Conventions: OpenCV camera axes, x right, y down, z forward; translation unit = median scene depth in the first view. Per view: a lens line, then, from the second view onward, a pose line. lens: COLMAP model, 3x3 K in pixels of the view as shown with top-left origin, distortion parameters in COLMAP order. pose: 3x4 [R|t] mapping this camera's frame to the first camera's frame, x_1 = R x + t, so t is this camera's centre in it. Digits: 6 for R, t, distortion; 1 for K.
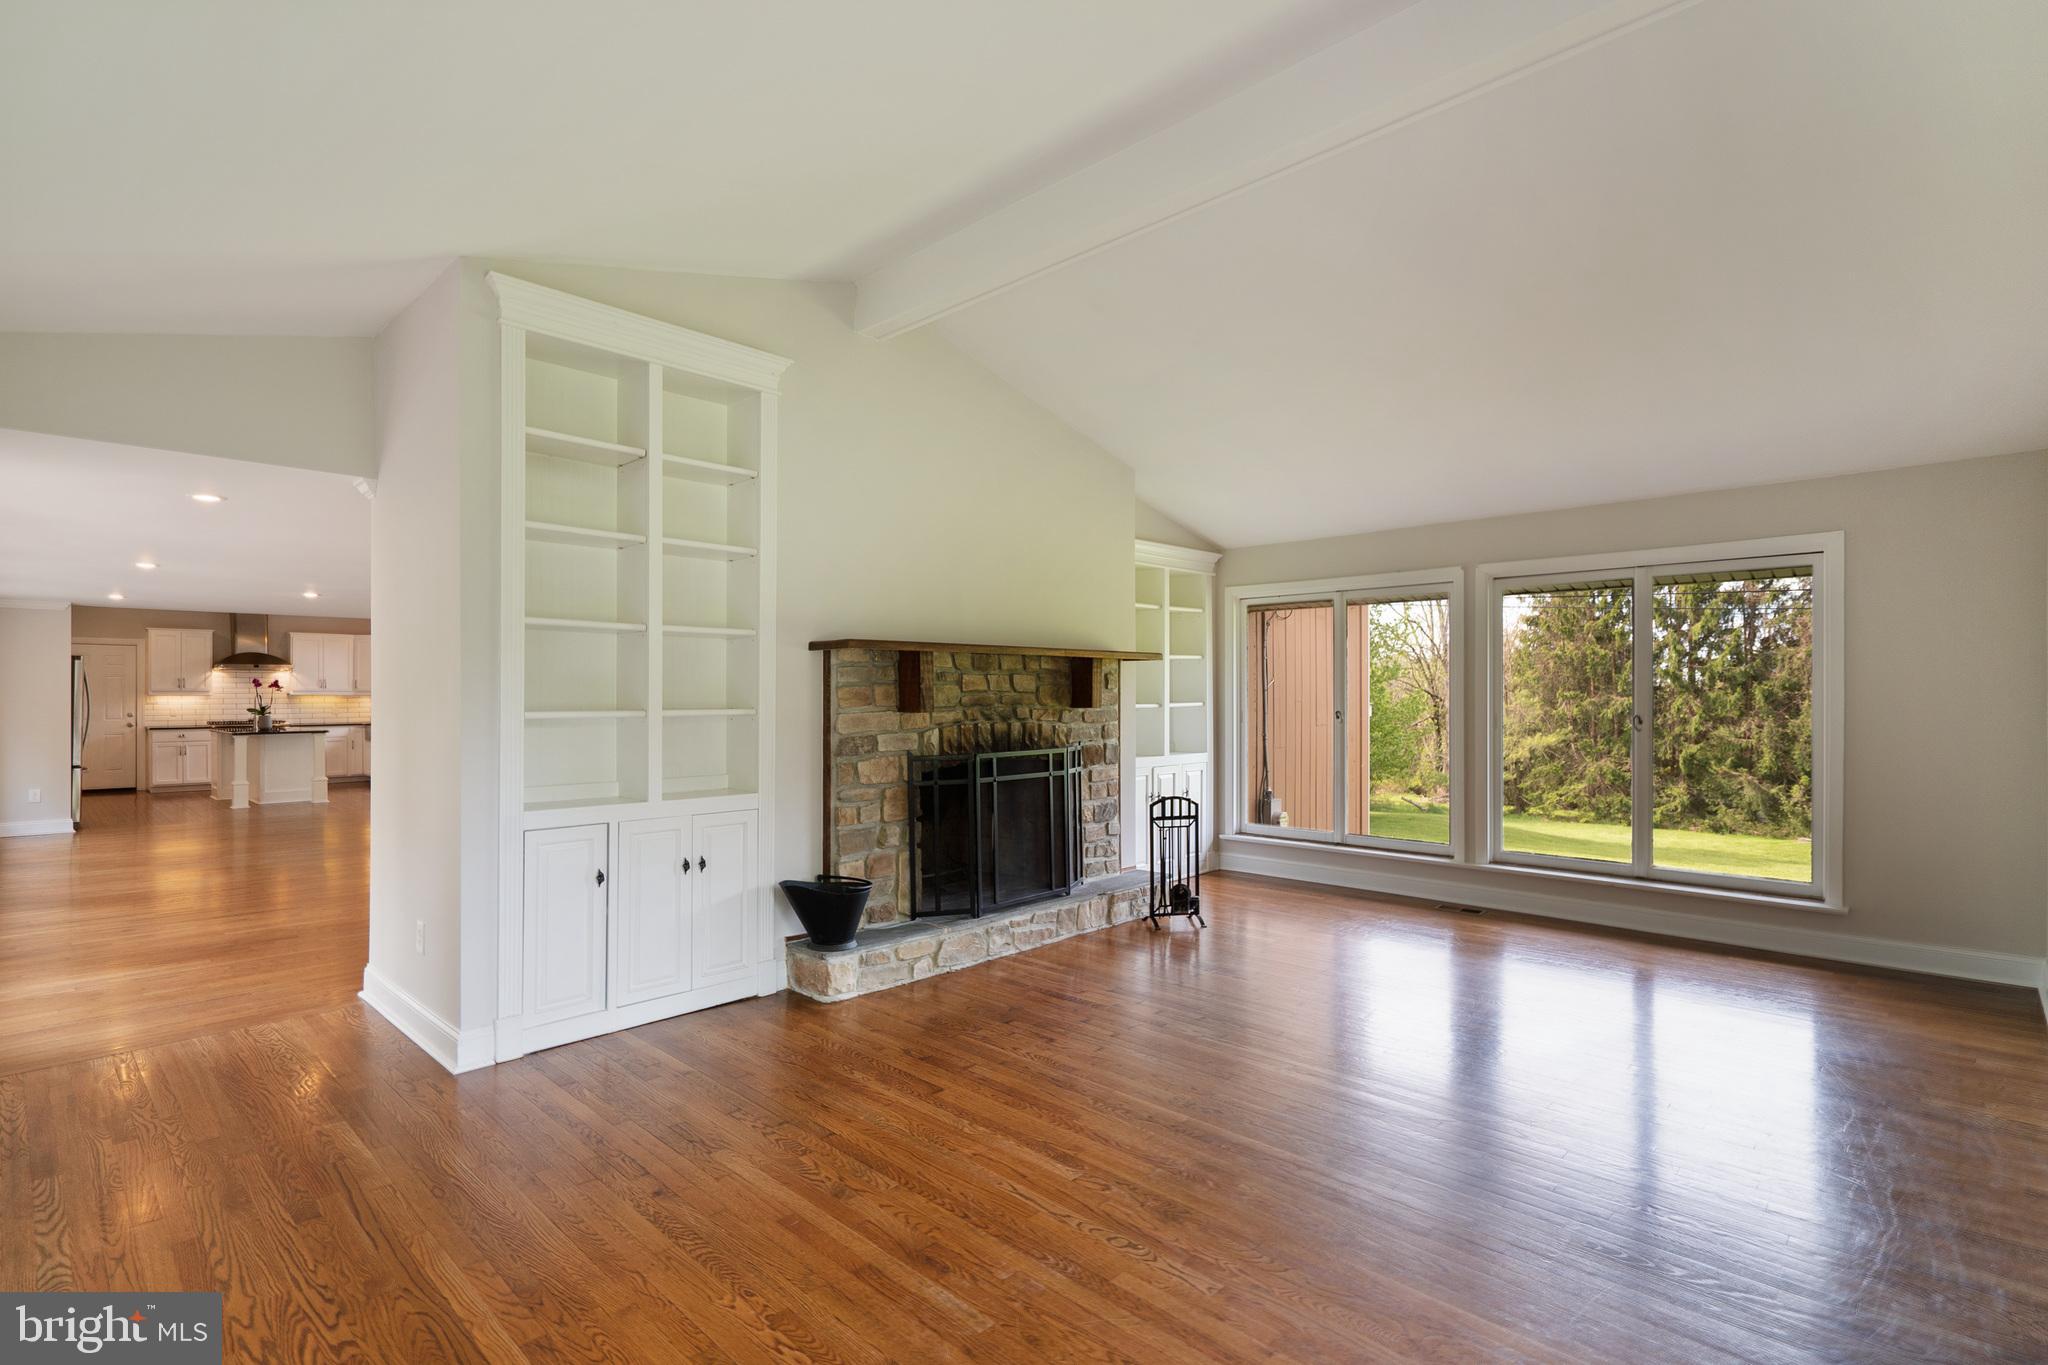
lens RADIAL K [[958.1, 0, 1030.2], [0, 958.1, 687.3], [0, 0, 1]] dist [0.004939, 0.000280]
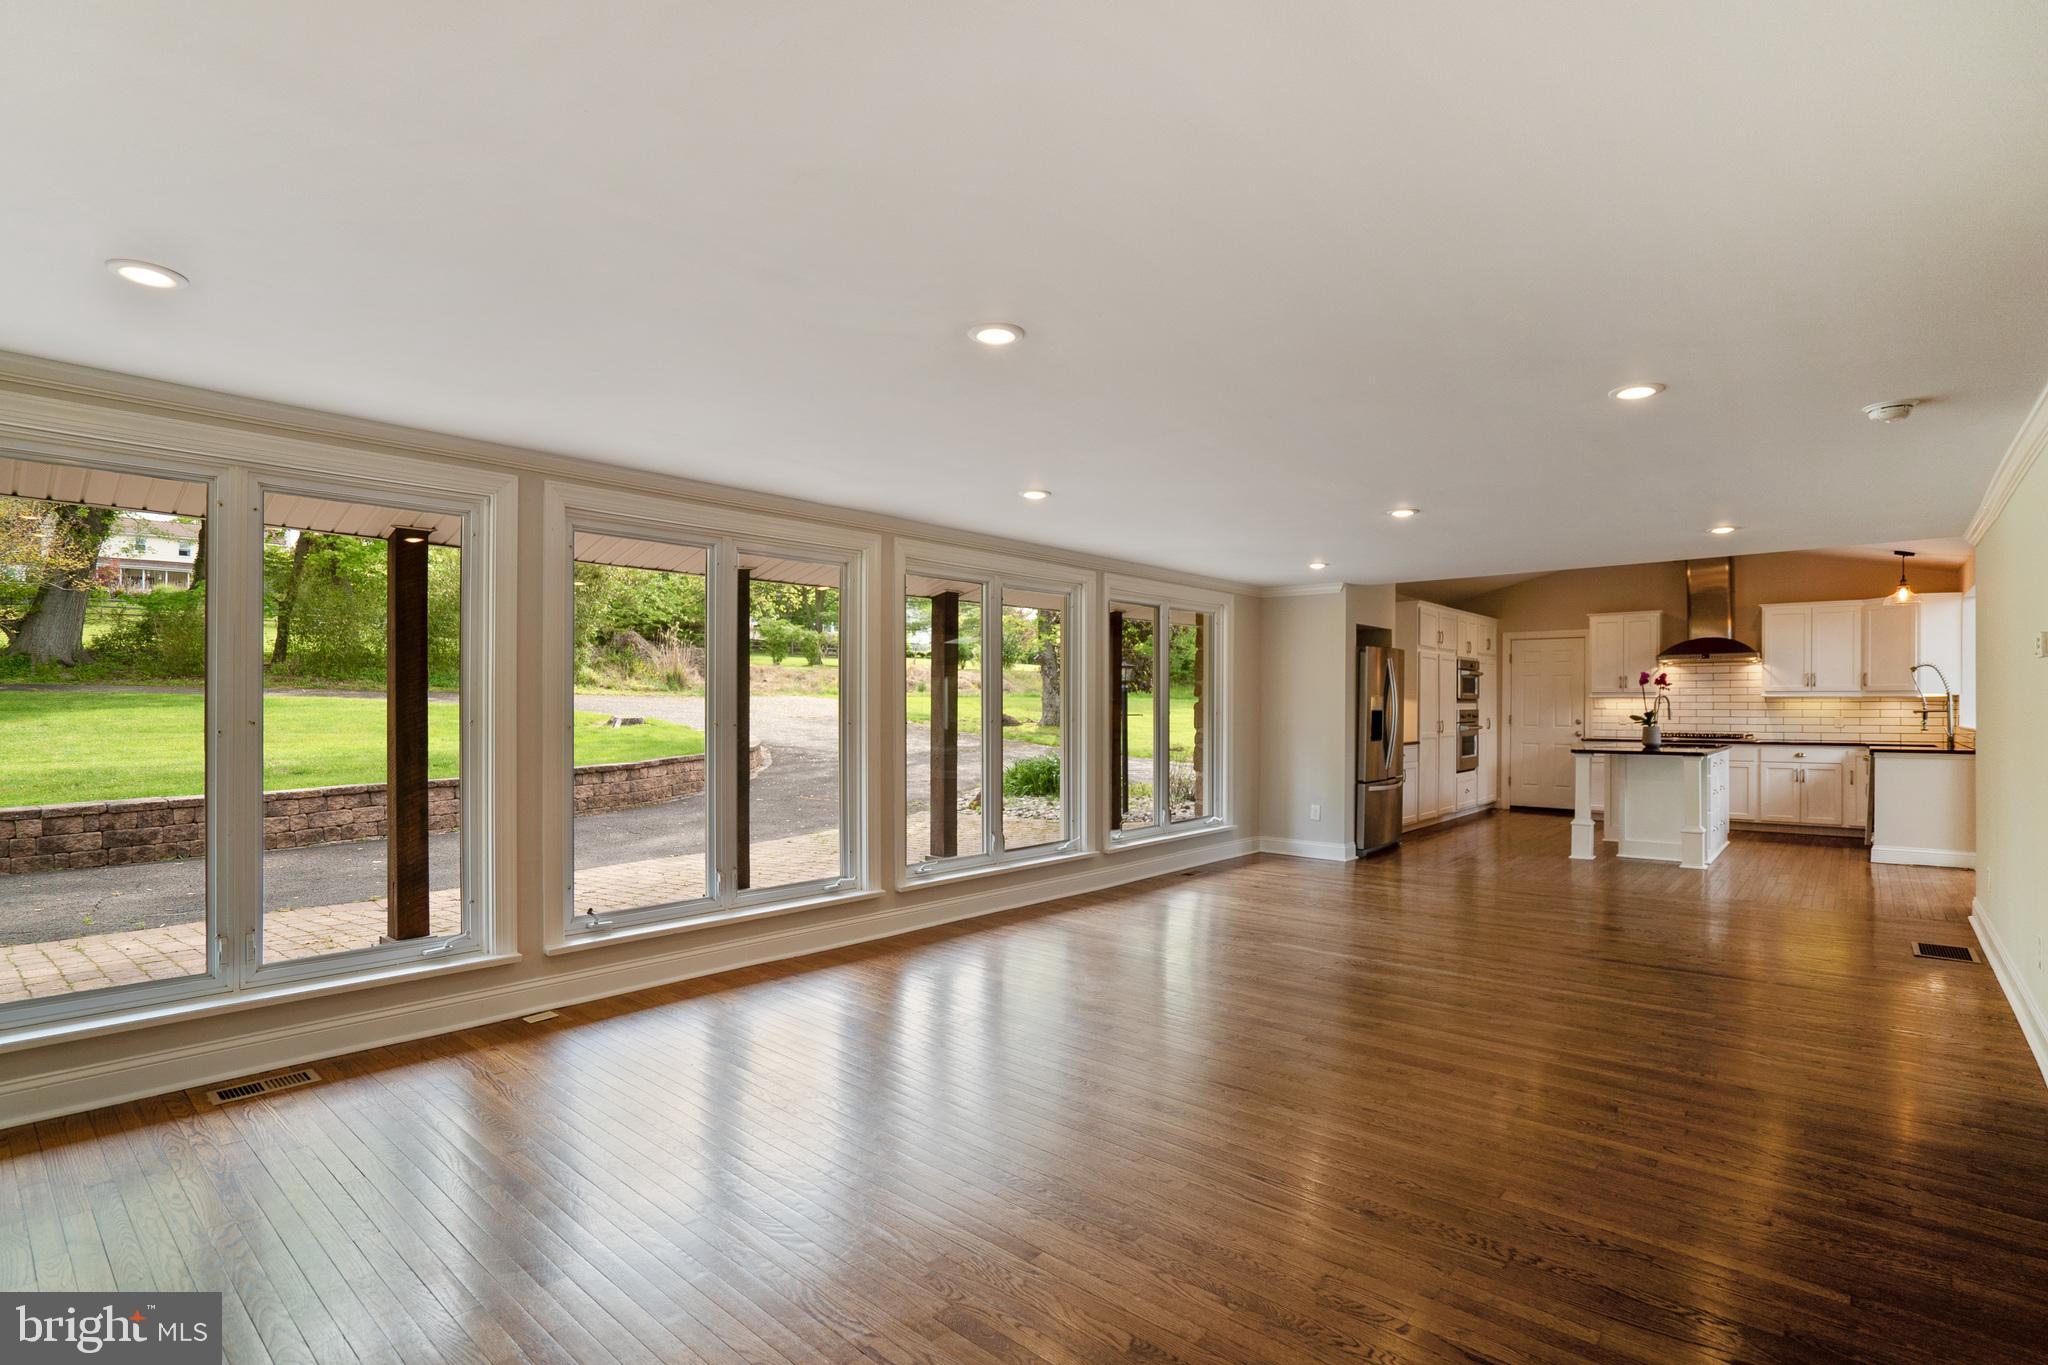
lens RADIAL K [[958.1, 0, 1030.1], [0, 958.1, 698.3], [0, 0, 1]] dist [0.004939, 0.000280]
pose [[0.065576, -0.004243, -0.997839, -0.137238], [0.004075, 0.999984, -0.003984, 0.009509], [0.997839, -0.003805, 0.065592, 0.470855]]
